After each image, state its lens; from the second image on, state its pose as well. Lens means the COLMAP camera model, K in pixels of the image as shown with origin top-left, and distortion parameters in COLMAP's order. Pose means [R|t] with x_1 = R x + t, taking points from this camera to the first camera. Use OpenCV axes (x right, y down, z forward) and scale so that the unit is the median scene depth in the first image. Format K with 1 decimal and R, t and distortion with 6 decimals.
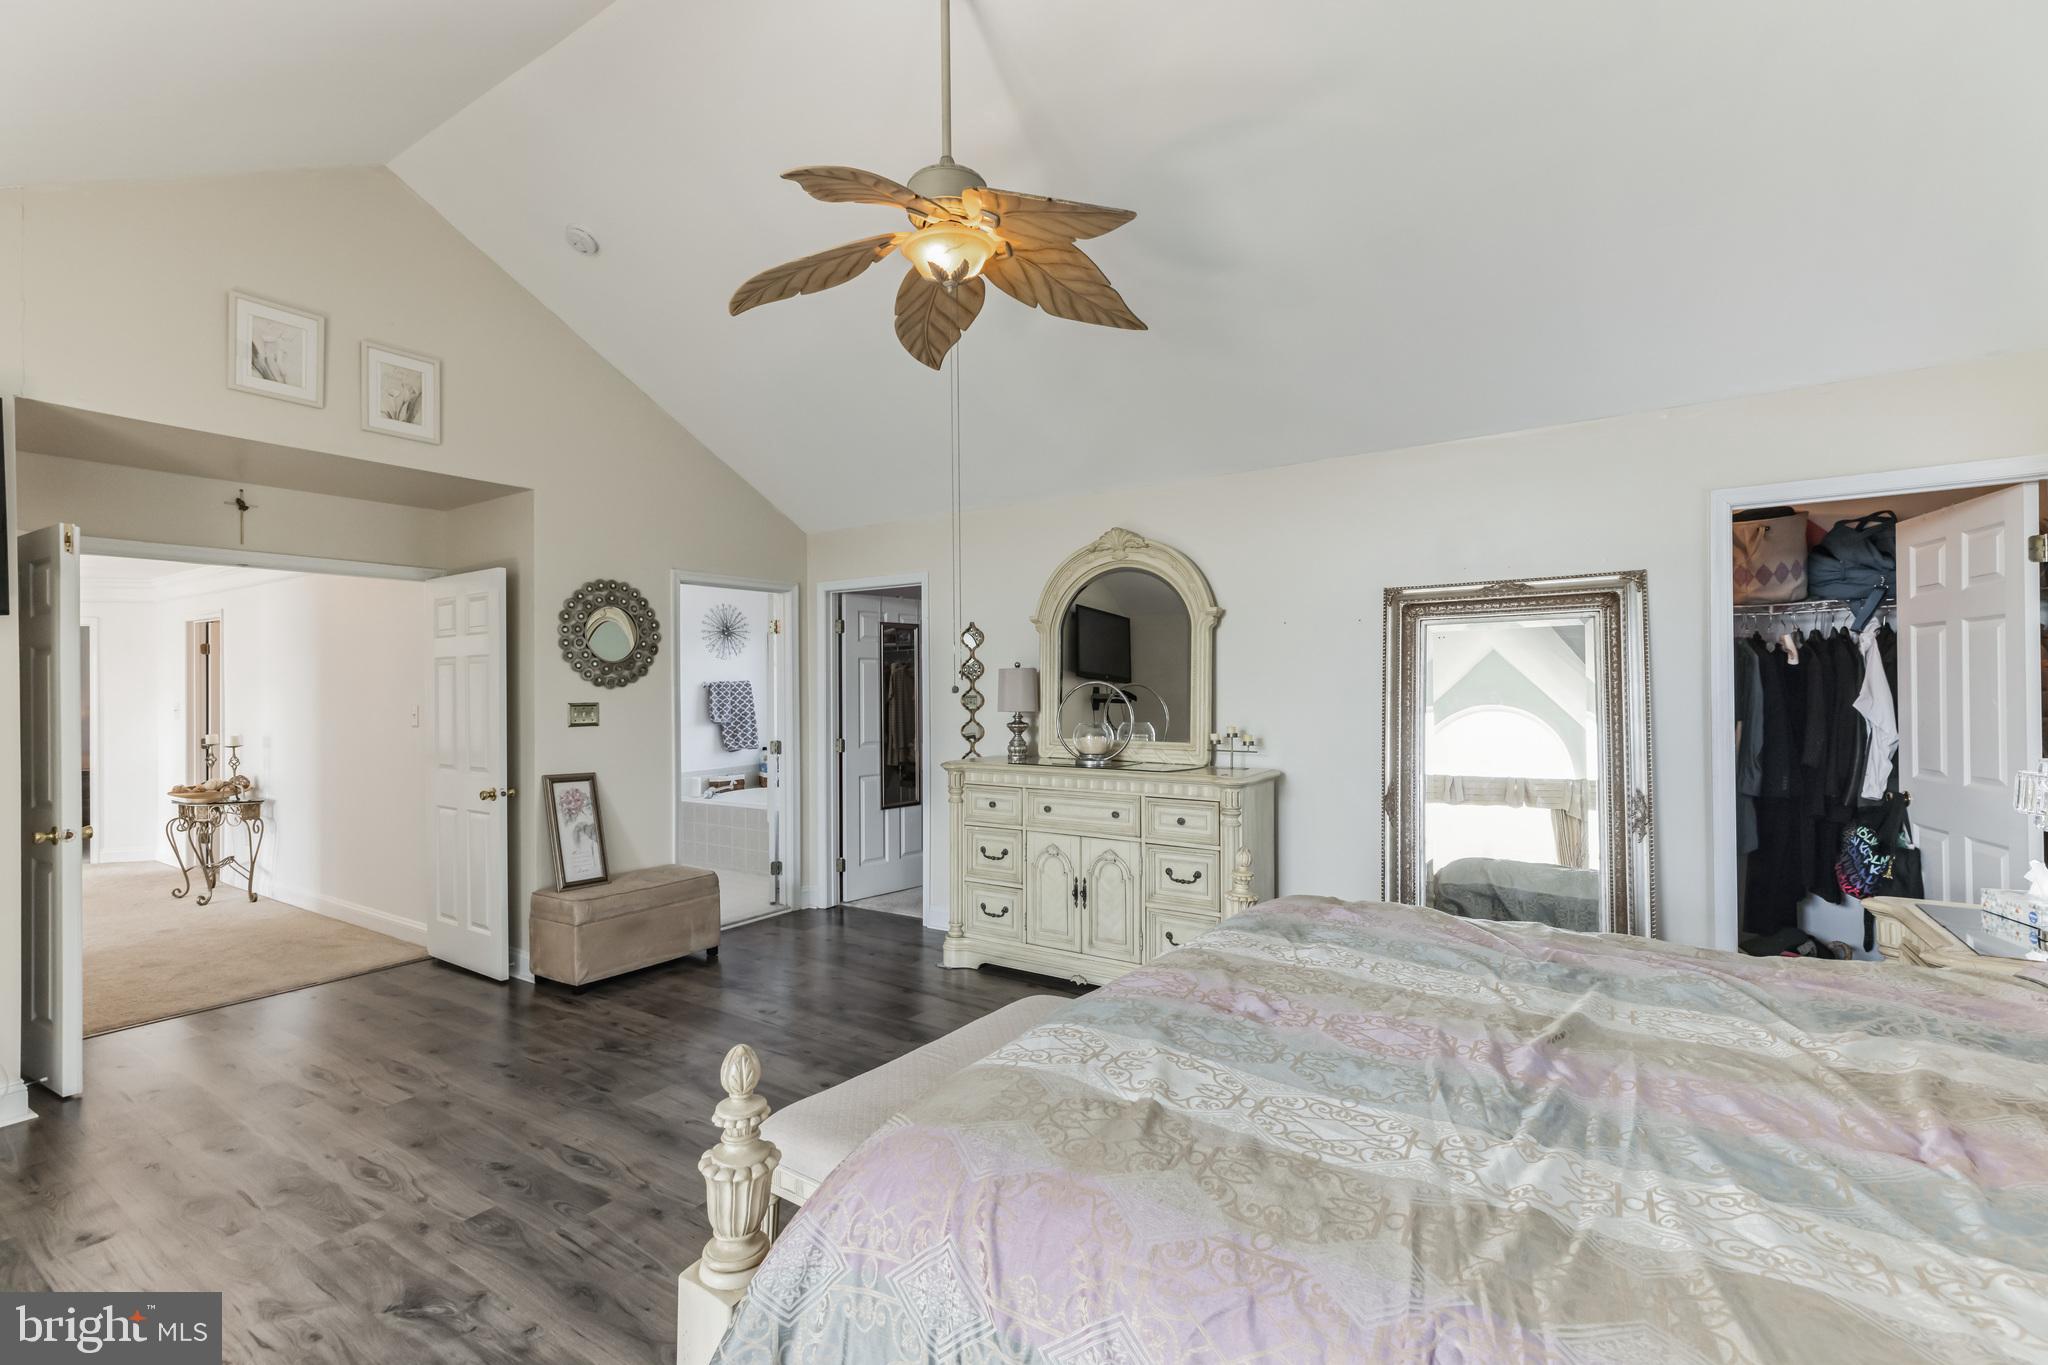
lens RADIAL K [[929.7, 0, 1024.5], [0, 929.7, 682.0], [0, 0, 1]] dist [0.001200, 0.000043]
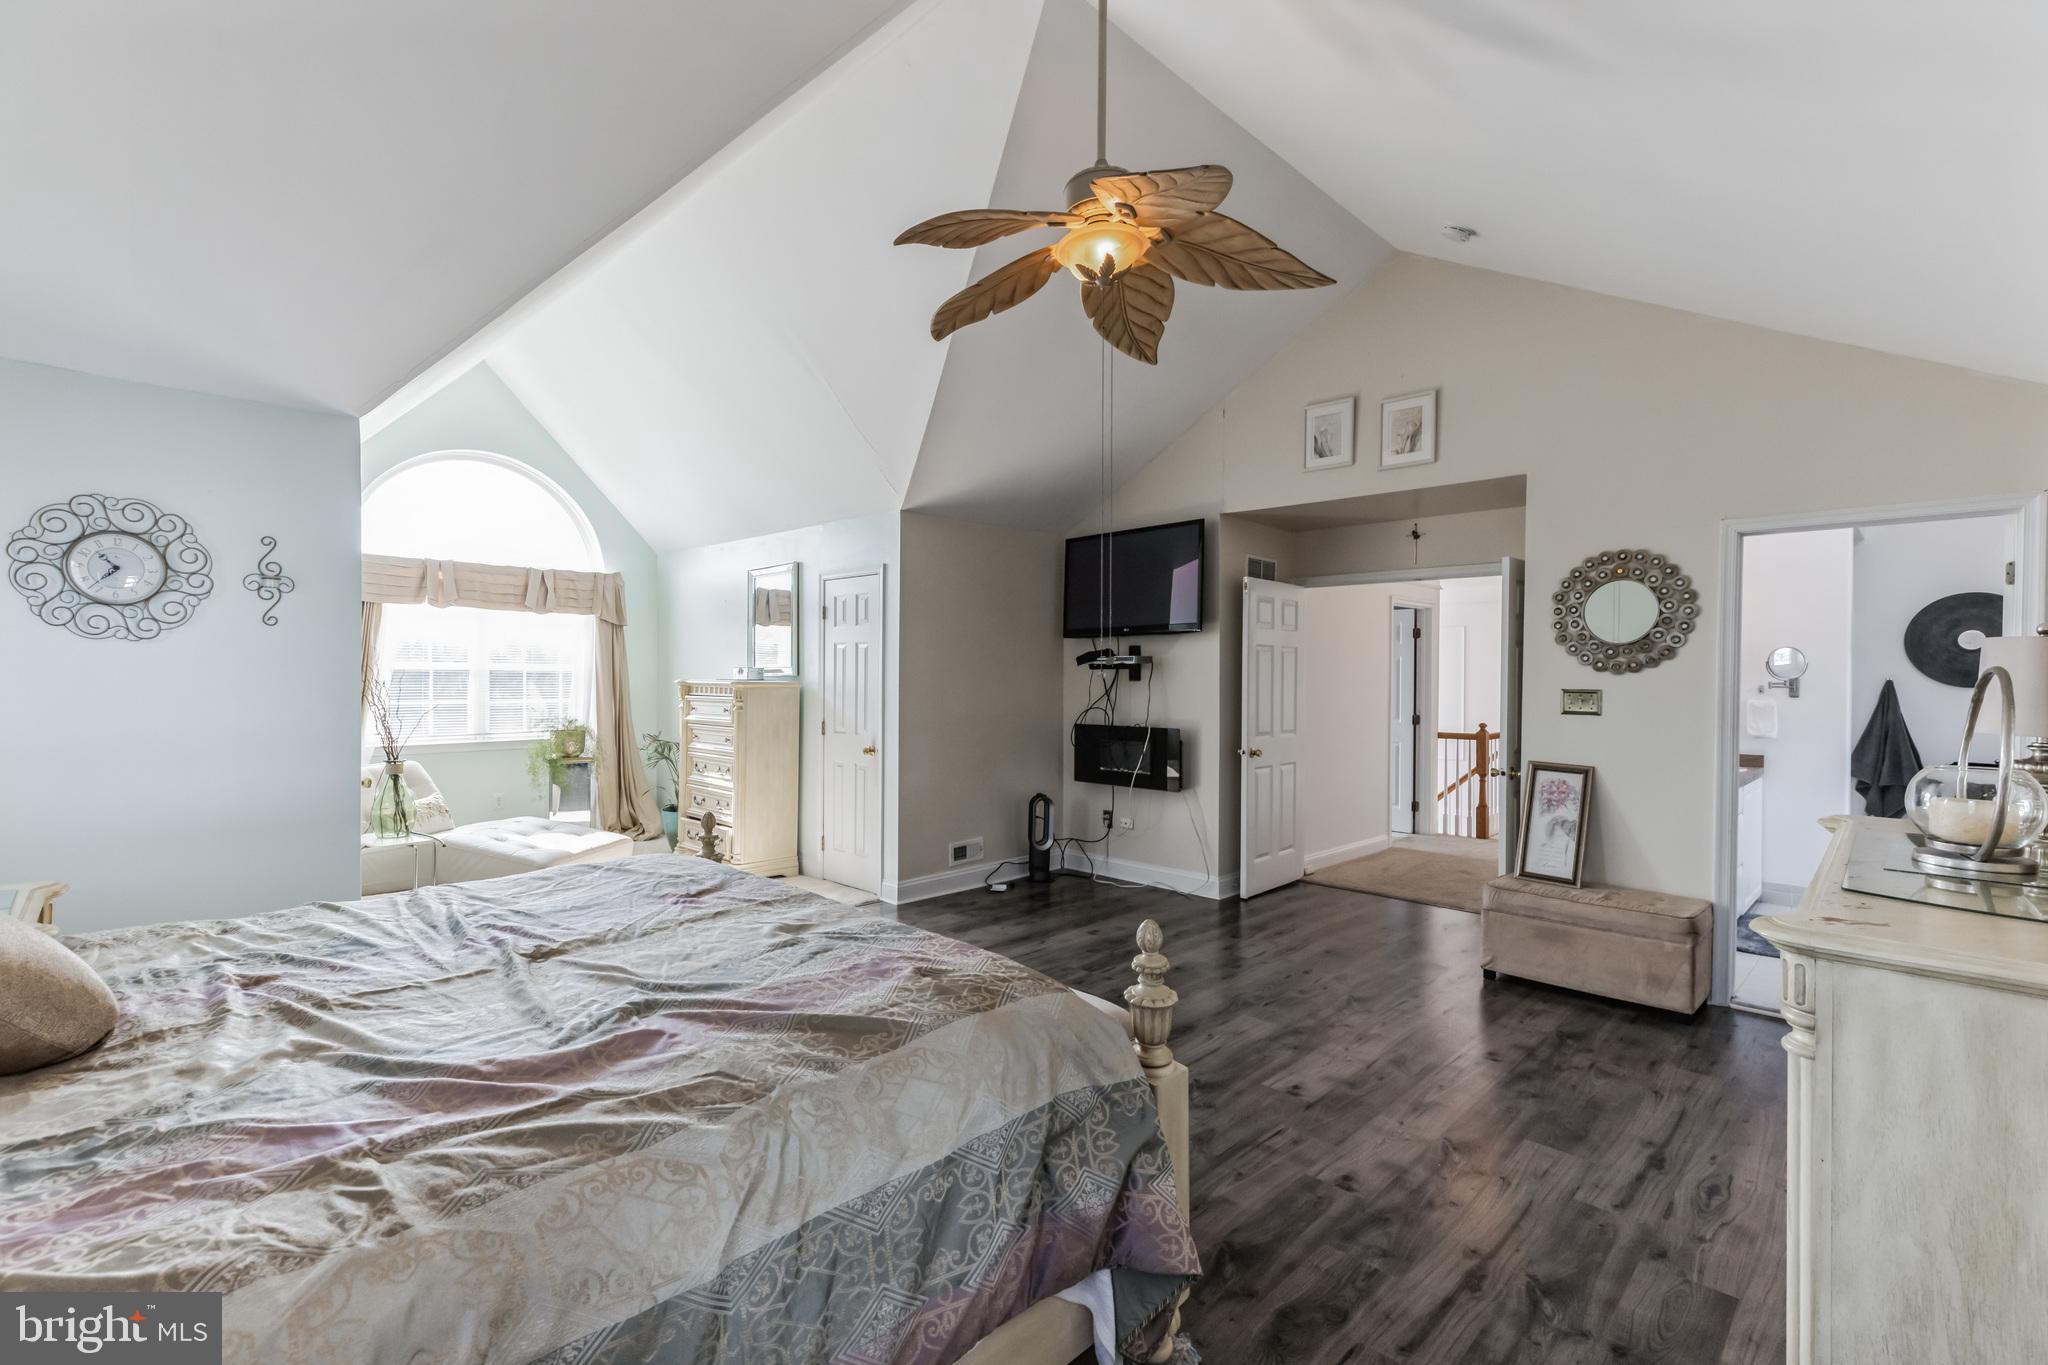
lens RADIAL K [[929.7, 0, 1024.4], [0, 929.7, 679.1], [0, 0, 1]] dist [0.001200, 0.000043]
pose [[-0.181207, 0.014786, -0.983334, 0.531694], [0.002657, 0.999891, 0.014545, -0.002764], [0.983441, 0.000022, -0.181227, 0.621796]]
